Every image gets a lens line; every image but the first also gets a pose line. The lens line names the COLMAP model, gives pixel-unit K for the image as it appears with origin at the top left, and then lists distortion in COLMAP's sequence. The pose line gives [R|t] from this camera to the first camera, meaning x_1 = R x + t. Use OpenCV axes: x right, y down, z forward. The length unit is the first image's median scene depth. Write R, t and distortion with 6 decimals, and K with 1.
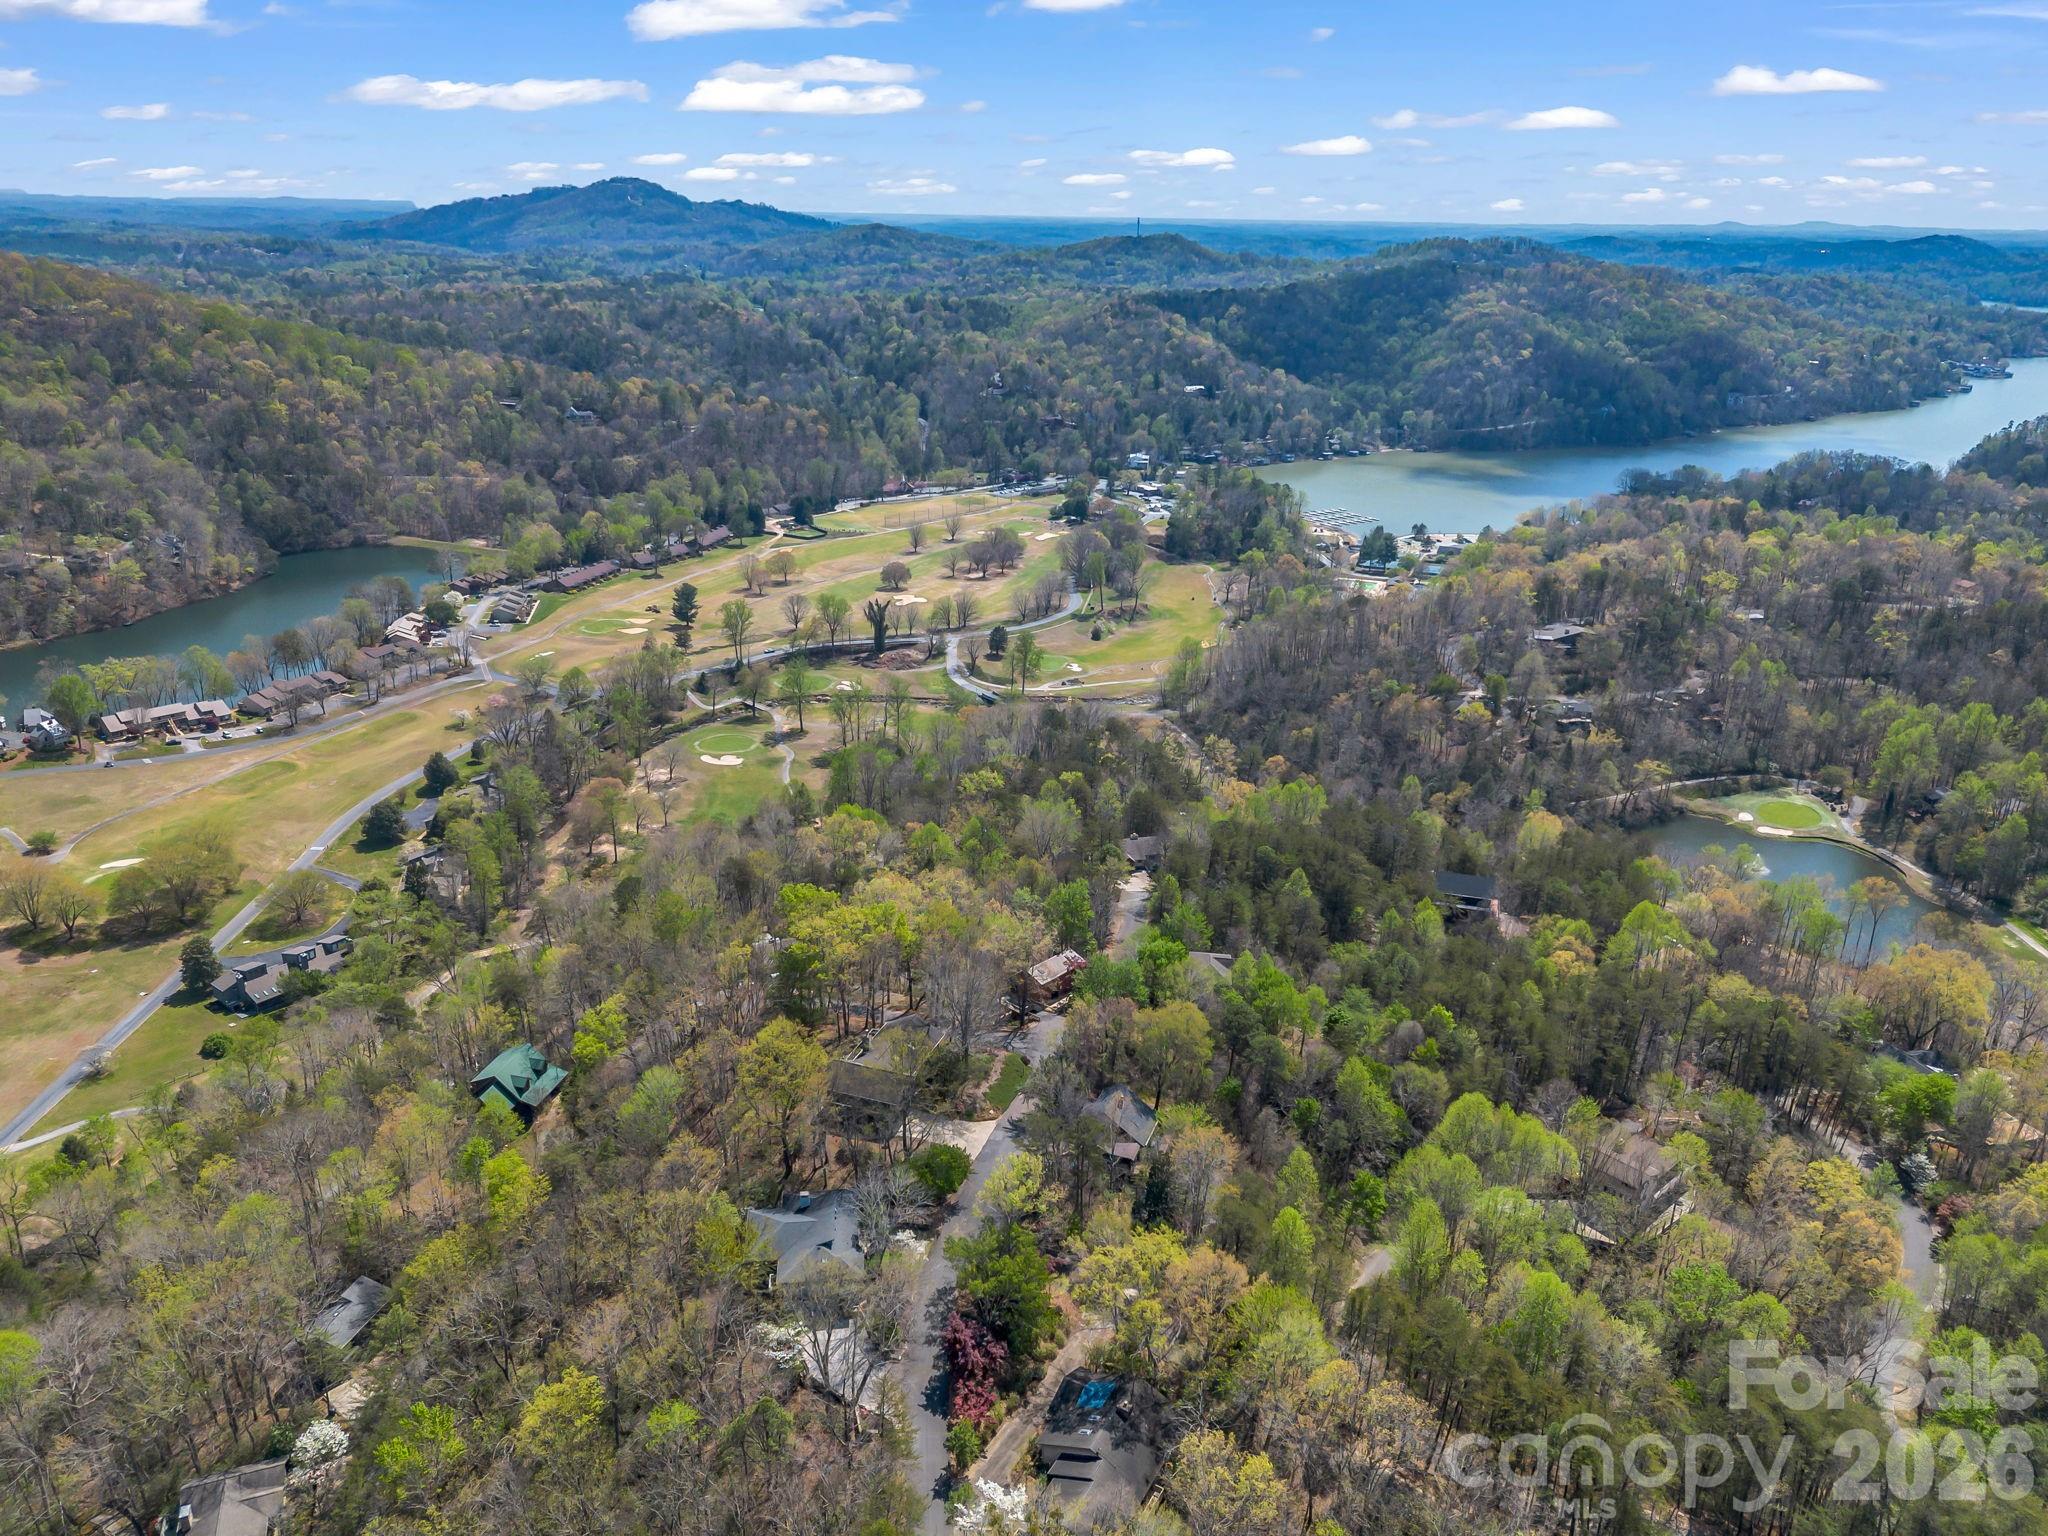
lens RADIAL K [[1475.6, 0, 1018.6], [0, 1475.6, 775.4], [0, 0, 1]] dist [0.043536, -0.031587]
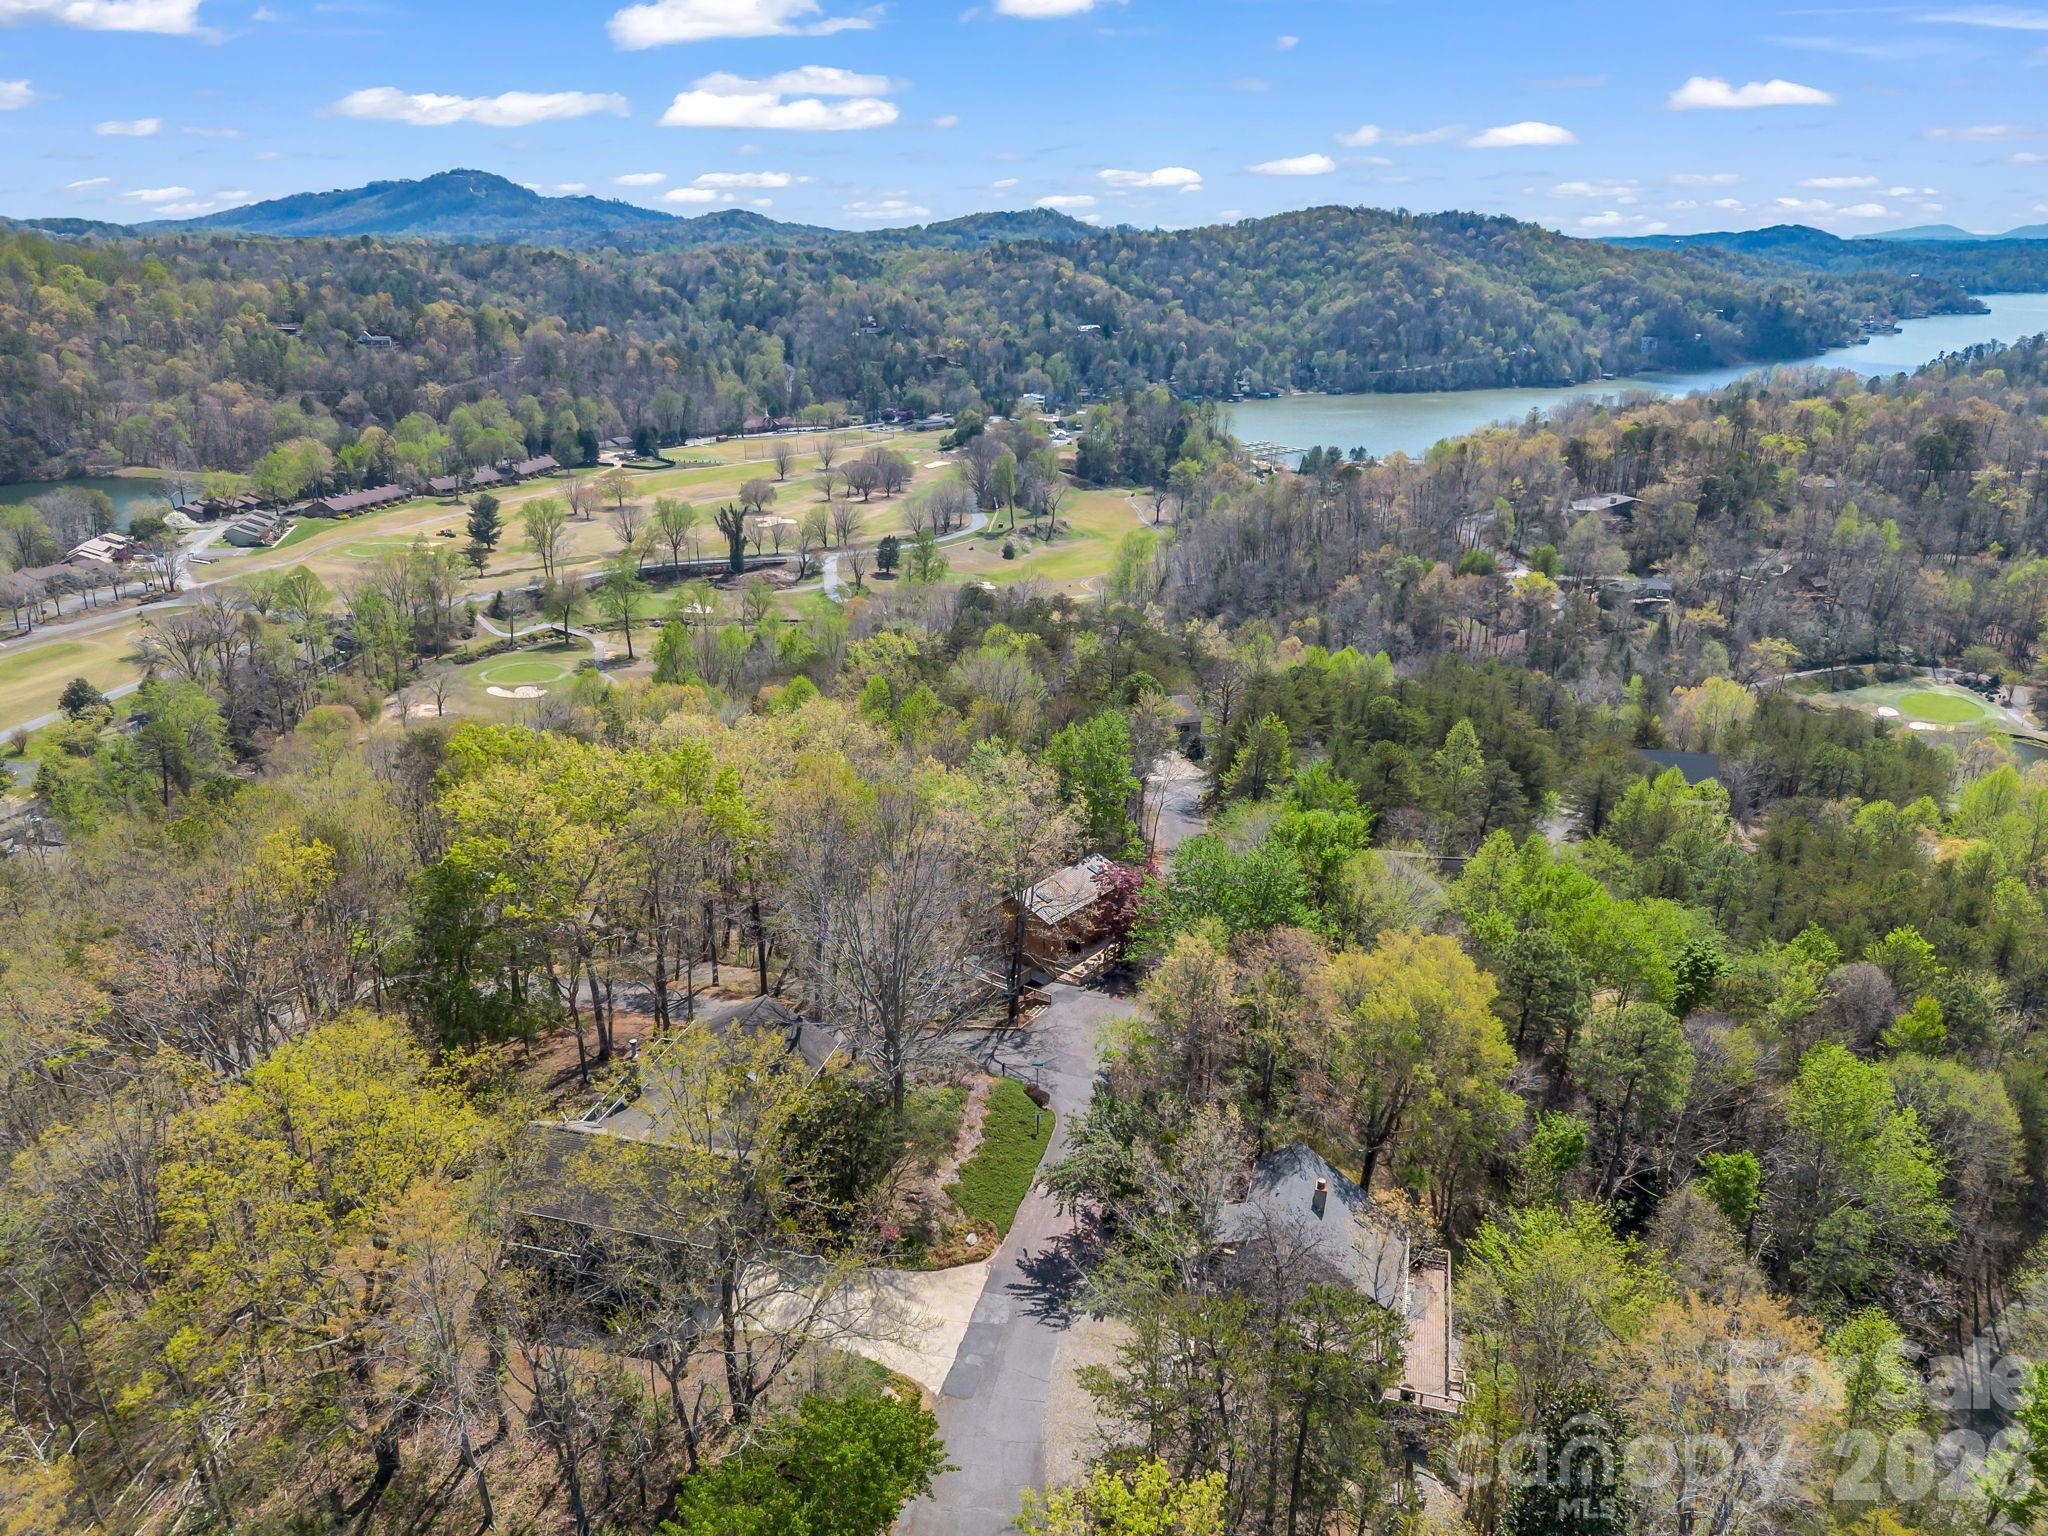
lens RADIAL K [[1475.6, 0, 1017.3], [0, 1475.6, 762.3], [0, 0, 1]] dist [0.043536, -0.031587]
pose [[0.996331, -0.035701, 0.077784, -0.009164], [0.037157, 0.999159, -0.017343, 0.032502], [-0.077100, 0.020169, 0.996819, 0.178714]]
